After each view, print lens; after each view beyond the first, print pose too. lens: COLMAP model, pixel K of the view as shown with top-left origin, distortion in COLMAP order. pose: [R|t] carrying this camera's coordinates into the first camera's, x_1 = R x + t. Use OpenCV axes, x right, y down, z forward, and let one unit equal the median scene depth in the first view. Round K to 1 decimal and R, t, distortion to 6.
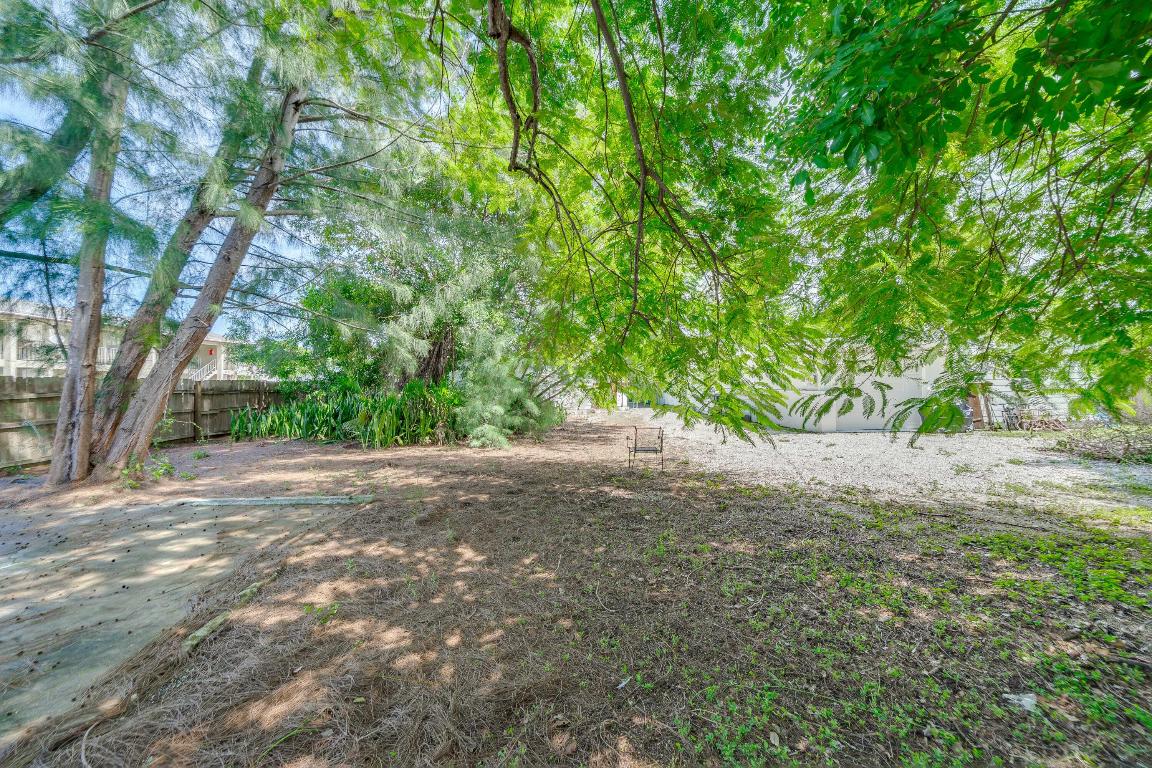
lens RADIAL K [[404.1, 0, 575.2], [0, 404.1, 389.0], [0, 0, 1]] dist [-0.007099, 0.000370]
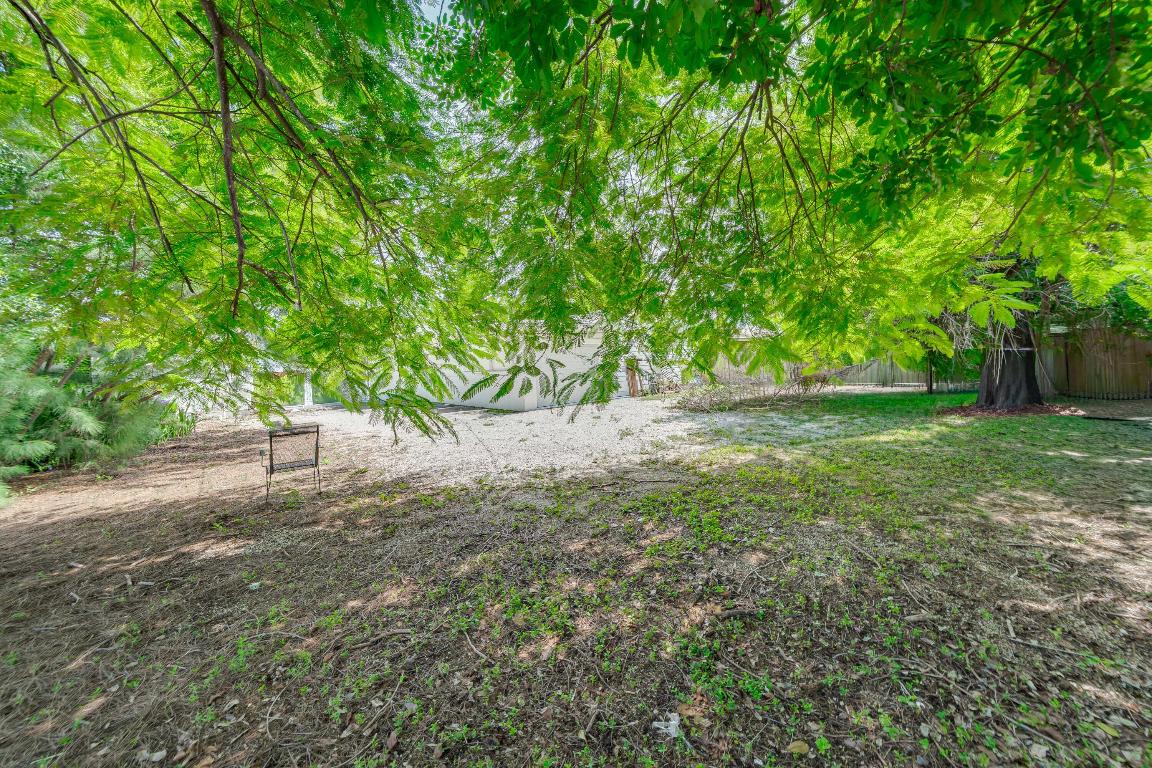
lens RADIAL K [[410.2, 0, 581.1], [0, 410.2, 379.8], [0, 0, 1]] dist [0.001186, 0.000053]
pose [[0.793909, -0.057155, 0.605345, 0.207978], [0.046789, 0.998363, 0.032900, 0.001422], [-0.606234, 0.002204, 0.795283, 0.178296]]
